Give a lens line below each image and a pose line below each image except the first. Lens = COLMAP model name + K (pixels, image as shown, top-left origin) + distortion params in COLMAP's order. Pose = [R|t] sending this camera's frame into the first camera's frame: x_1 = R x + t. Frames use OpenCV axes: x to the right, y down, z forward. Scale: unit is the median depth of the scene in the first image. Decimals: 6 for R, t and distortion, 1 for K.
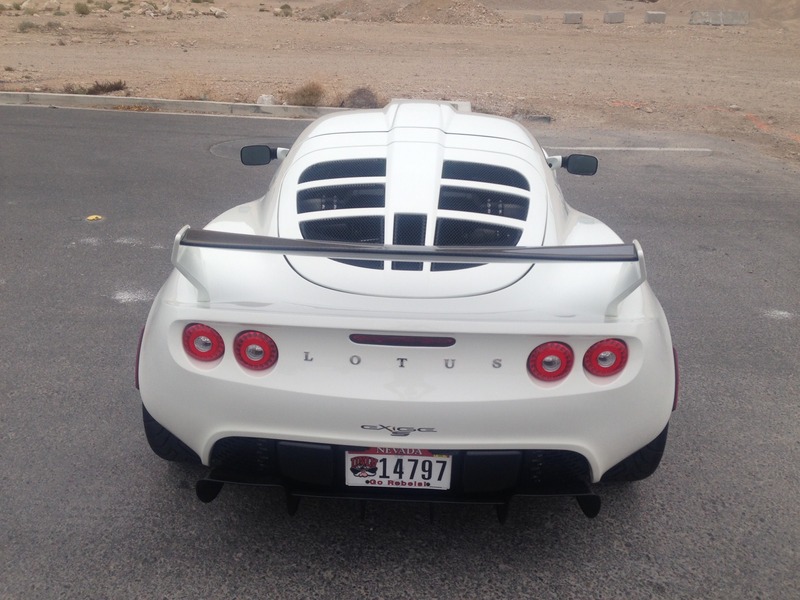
lens RADIAL K [[771.9, 0, 400.0], [0, 771.9, 300.0], [0, 0, 1]] dist [0.106606, -0.119509]
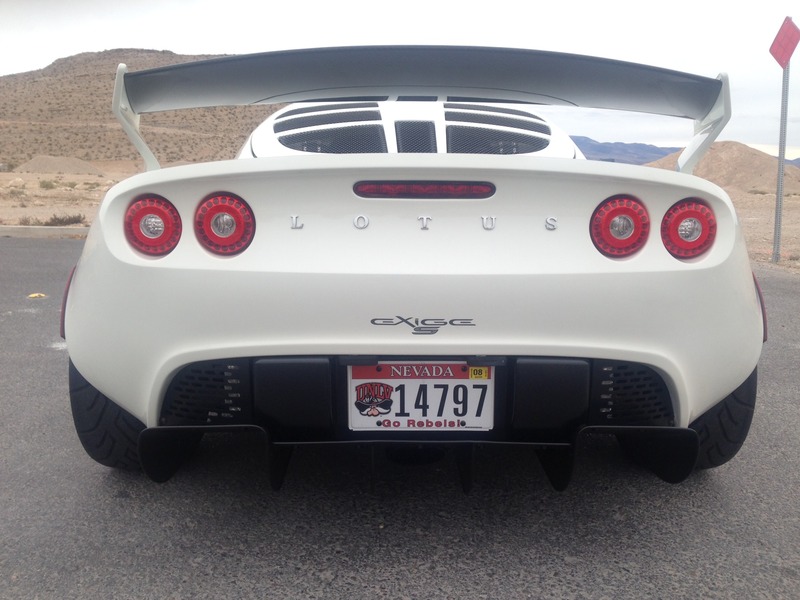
lens RADIAL K [[764.1, 0, 387.6], [0, 764.1, 296.9], [0, 0, 1]] dist [0.130618, -0.245555]
pose [[0.998380, -0.037828, 0.042508, -0.056844], [0.047021, 0.969155, -0.241925, 0.277477], [-0.032045, 0.243532, 0.969363, 0.263877]]
